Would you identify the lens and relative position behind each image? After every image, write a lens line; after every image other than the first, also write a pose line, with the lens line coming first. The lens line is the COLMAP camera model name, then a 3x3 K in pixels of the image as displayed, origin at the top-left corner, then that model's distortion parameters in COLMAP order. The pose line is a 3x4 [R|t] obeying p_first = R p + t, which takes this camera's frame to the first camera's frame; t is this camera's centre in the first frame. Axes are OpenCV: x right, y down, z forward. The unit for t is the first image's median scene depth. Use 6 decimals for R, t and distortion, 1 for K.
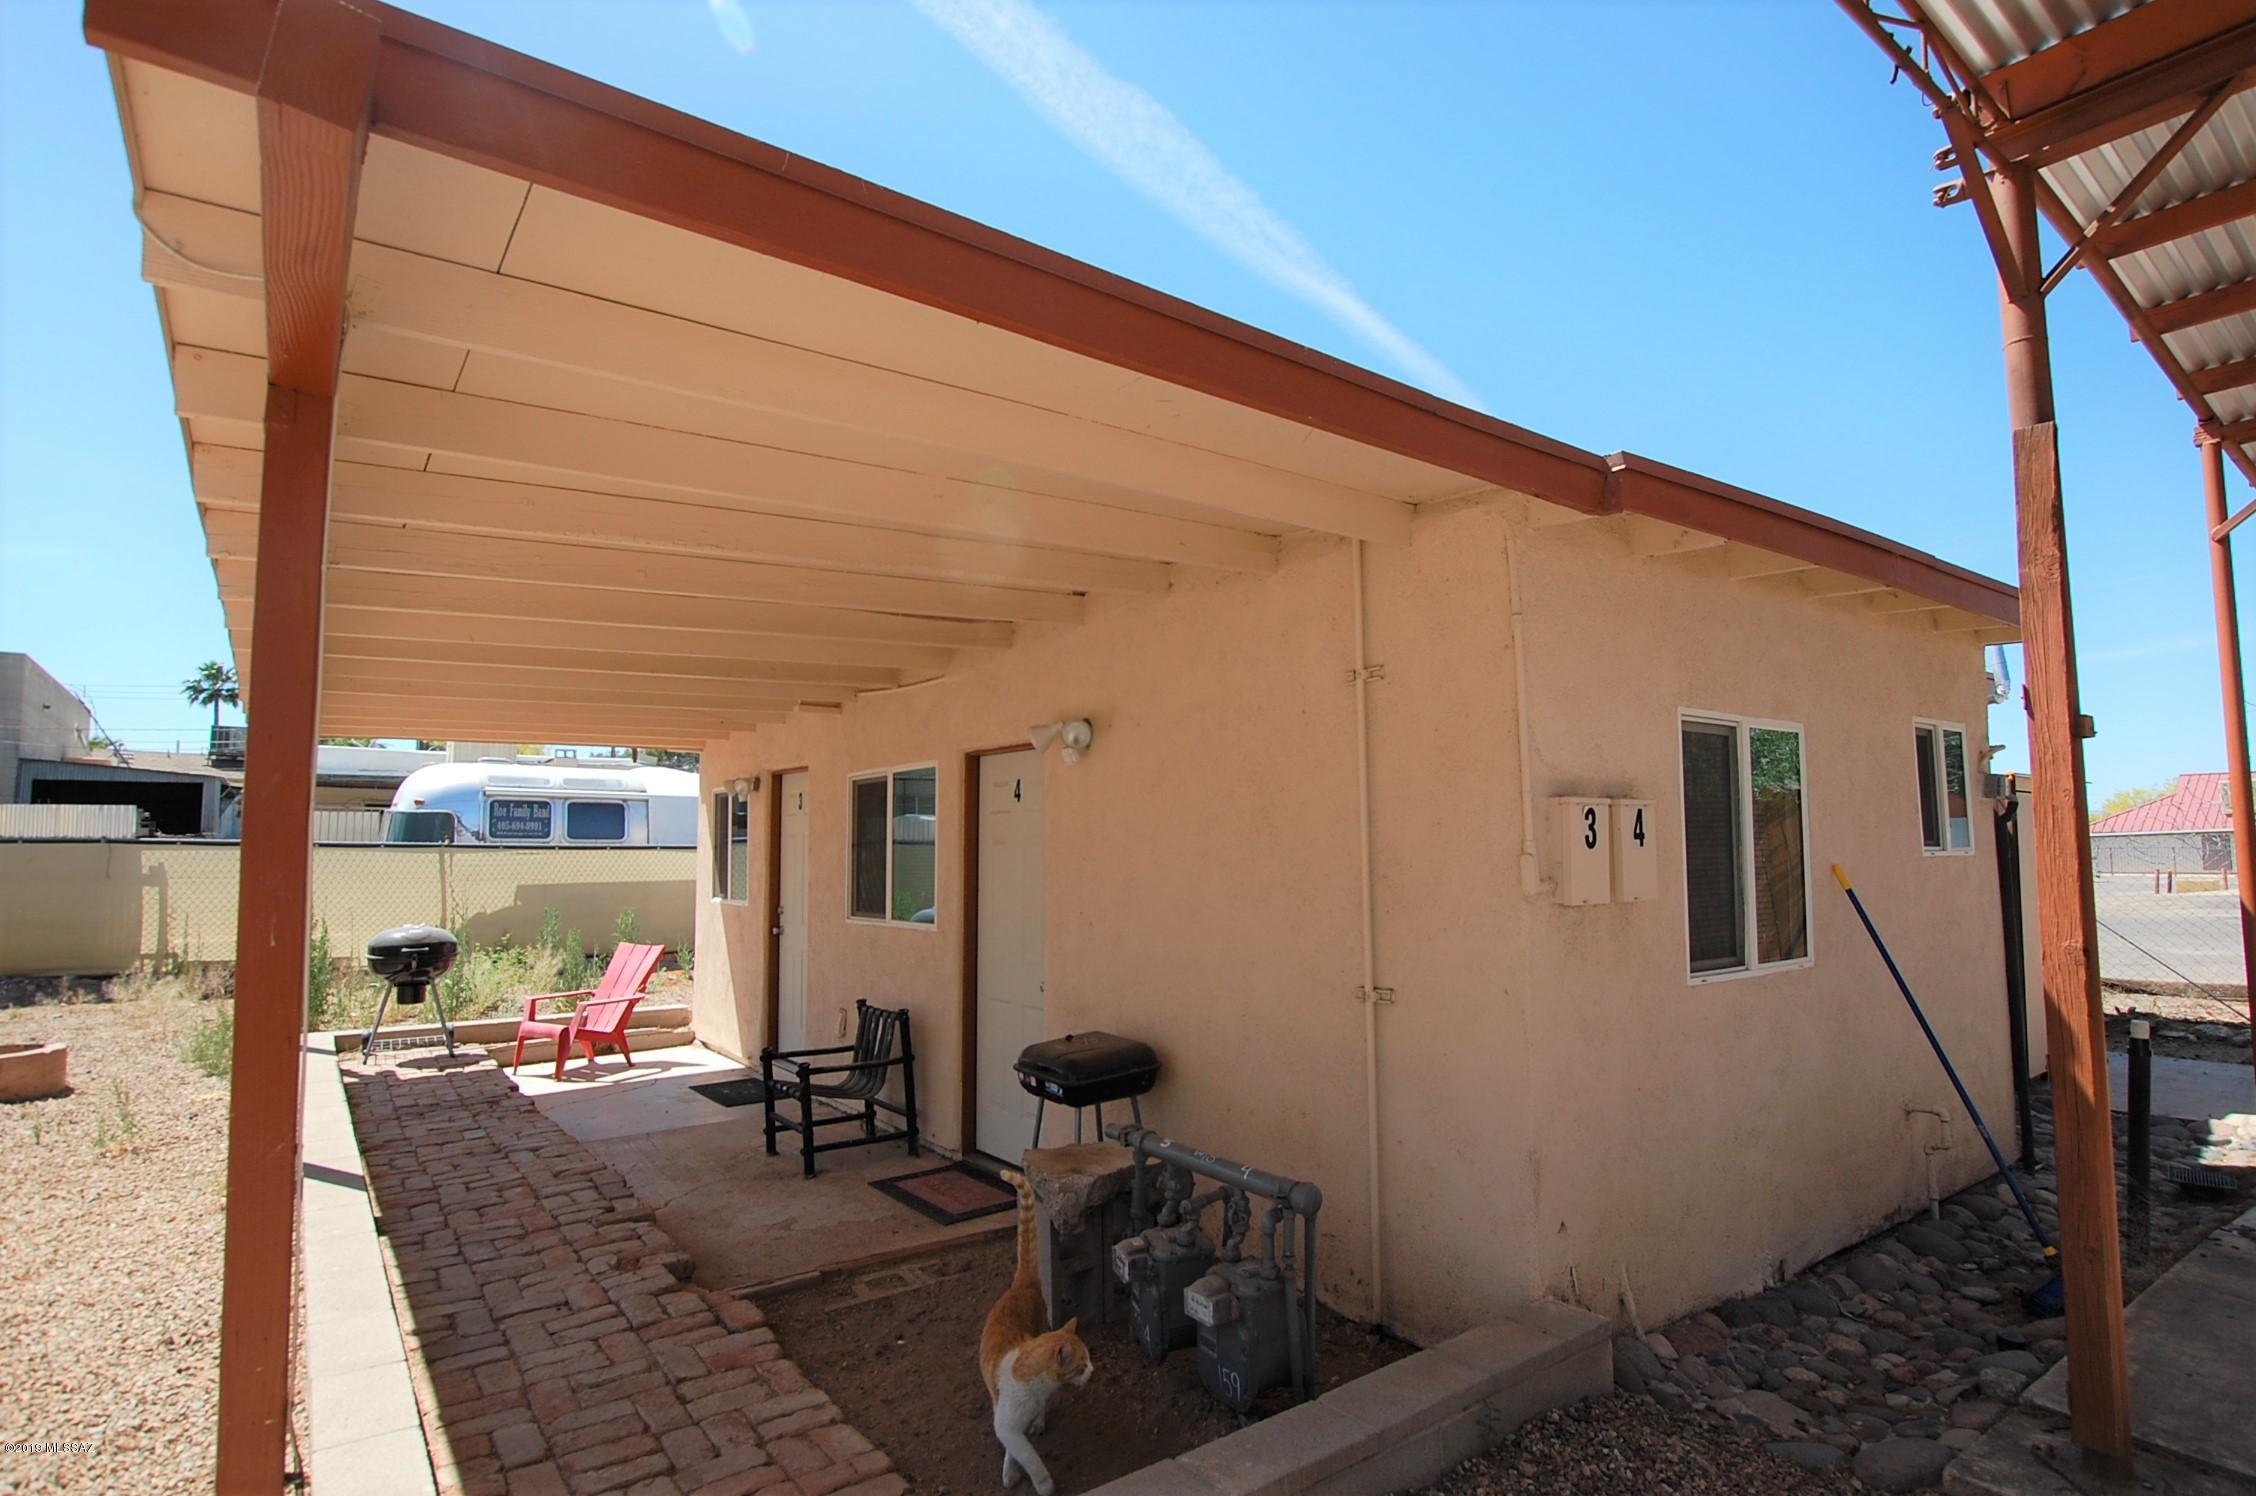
lens RADIAL K [[1130.1, 0, 1138.3], [0, 1130.1, 752.8], [0, 0, 1]] dist [-0.018893, 0.000128]
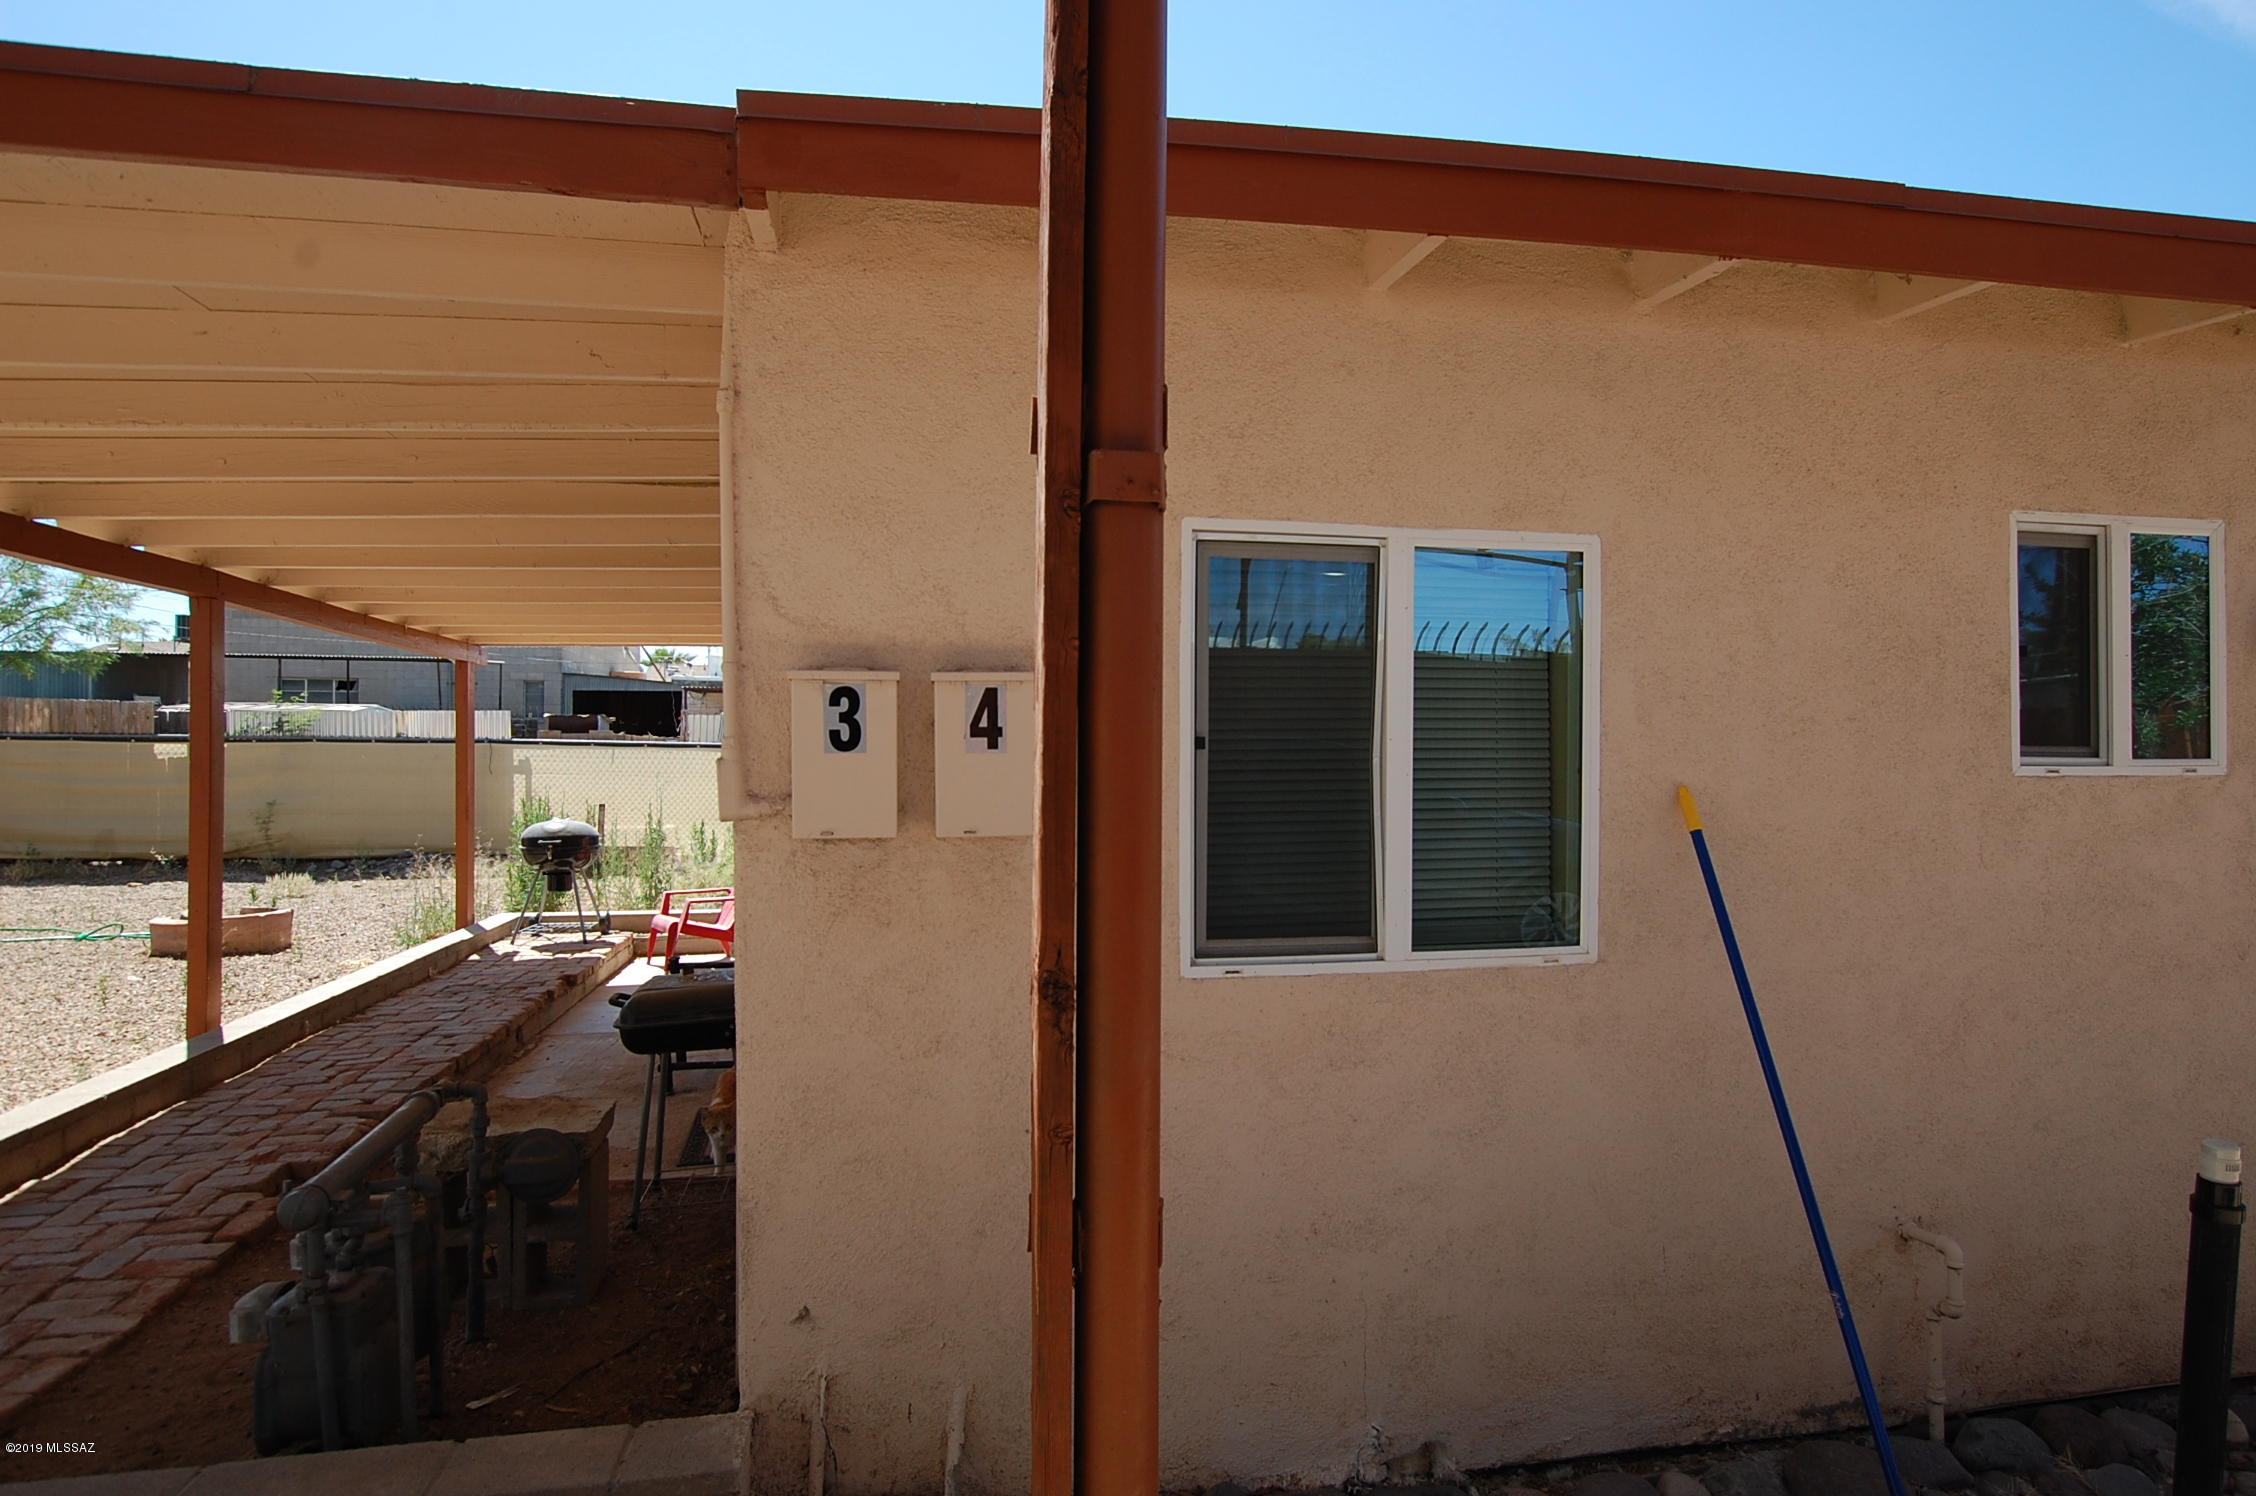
lens RADIAL K [[1238.0, 0, 1128.0], [0, 1238.0, 748.0], [0, 0, 1]] dist [-0.008754, -0.000289]
pose [[0.901091, 0.005868, -0.433591, 0.744850], [0.028906, 0.996872, 0.073564, 0.032148], [0.432666, -0.078821, 0.898102, 0.385388]]
